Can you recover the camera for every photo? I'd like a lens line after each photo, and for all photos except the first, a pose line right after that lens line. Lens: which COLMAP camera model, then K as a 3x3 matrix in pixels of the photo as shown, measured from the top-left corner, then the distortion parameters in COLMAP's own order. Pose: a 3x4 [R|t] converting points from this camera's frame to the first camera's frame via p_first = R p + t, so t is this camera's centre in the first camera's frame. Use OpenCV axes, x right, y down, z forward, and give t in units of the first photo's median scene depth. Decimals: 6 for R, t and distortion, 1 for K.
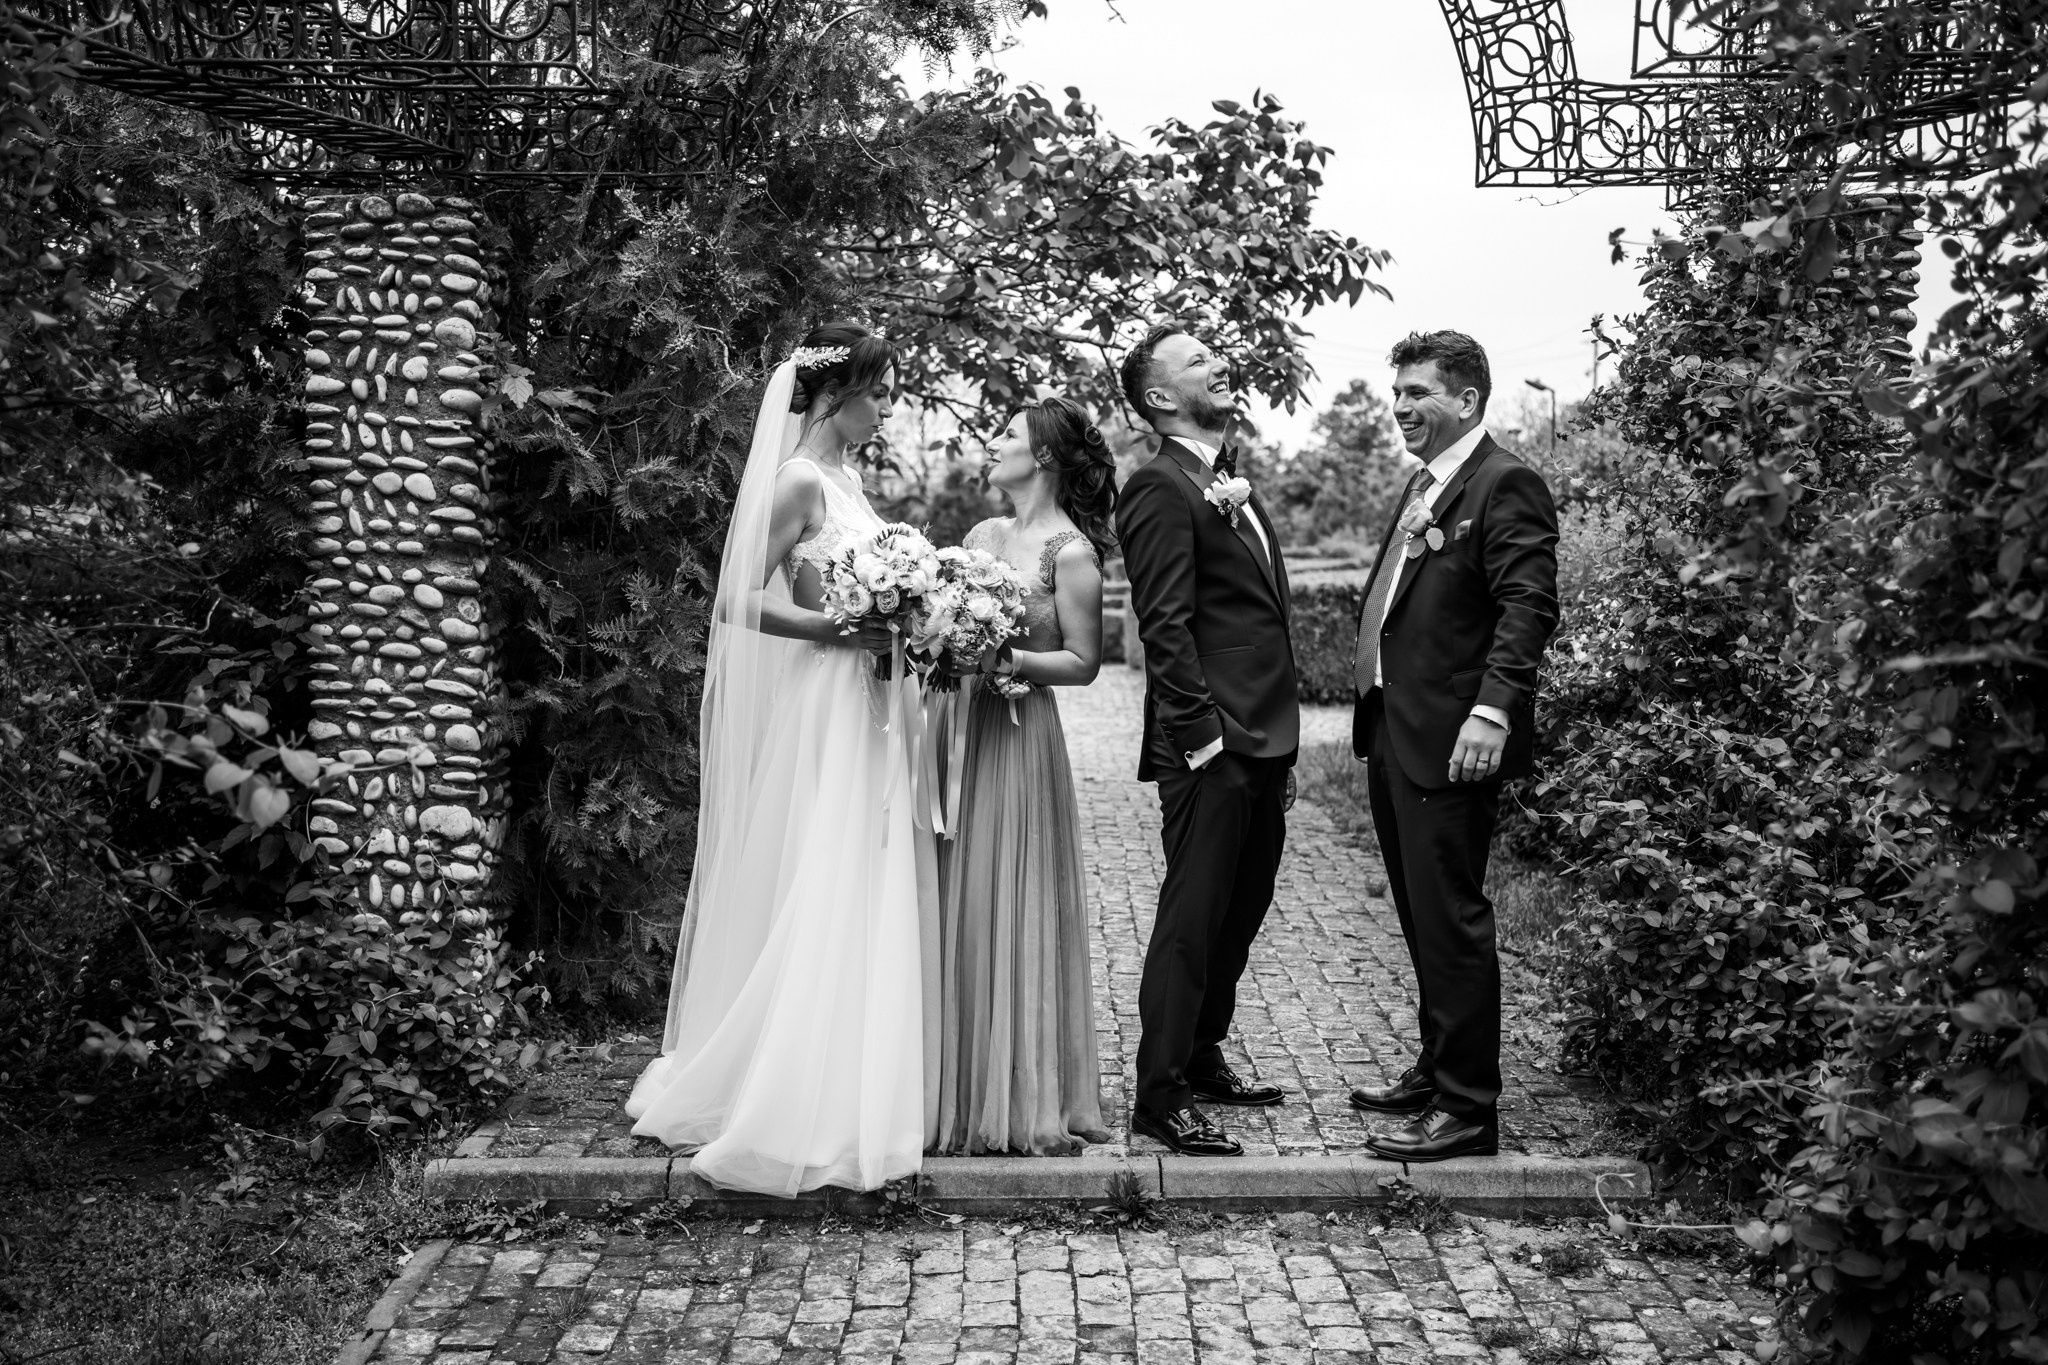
lens RADIAL K [[2125.0, 0, 1019.9], [0, 2125.0, 690.1], [0, 0, 1]] dist [0.053513, 0.000000]
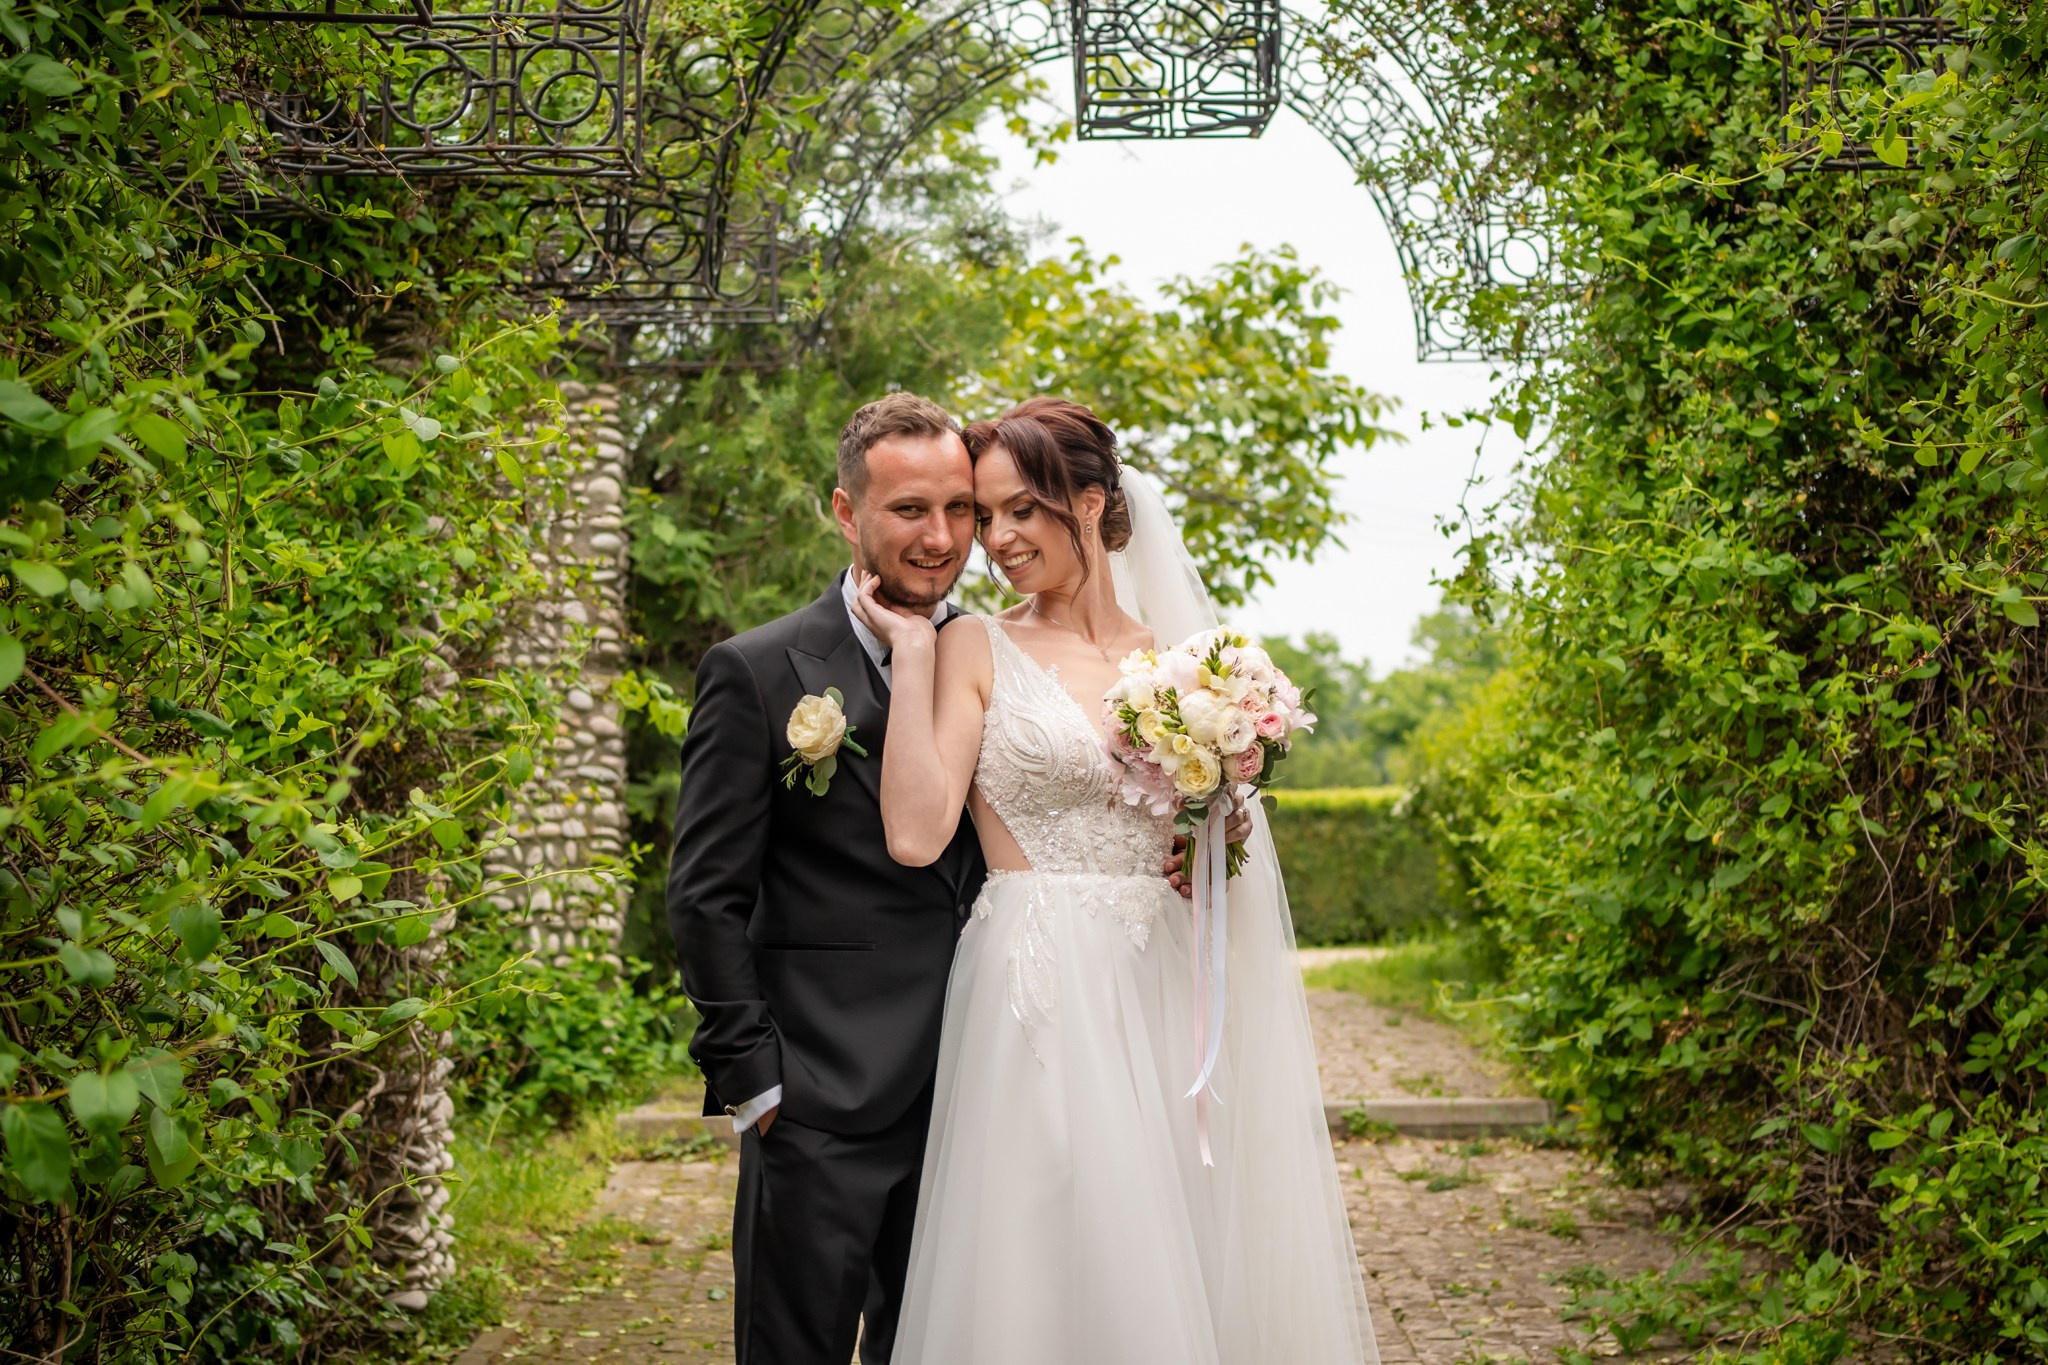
lens RADIAL K [[3092.5, 0, 1013.0], [0, 3092.5, 678.8], [0, 0, 1]] dist [0.016241, 0.000000]
pose [[0.999861, -0.015182, 0.006896, -0.037407], [0.015823, 0.994338, -0.105082, 0.136399], [-0.005262, 0.105176, 0.994440, -0.789649]]
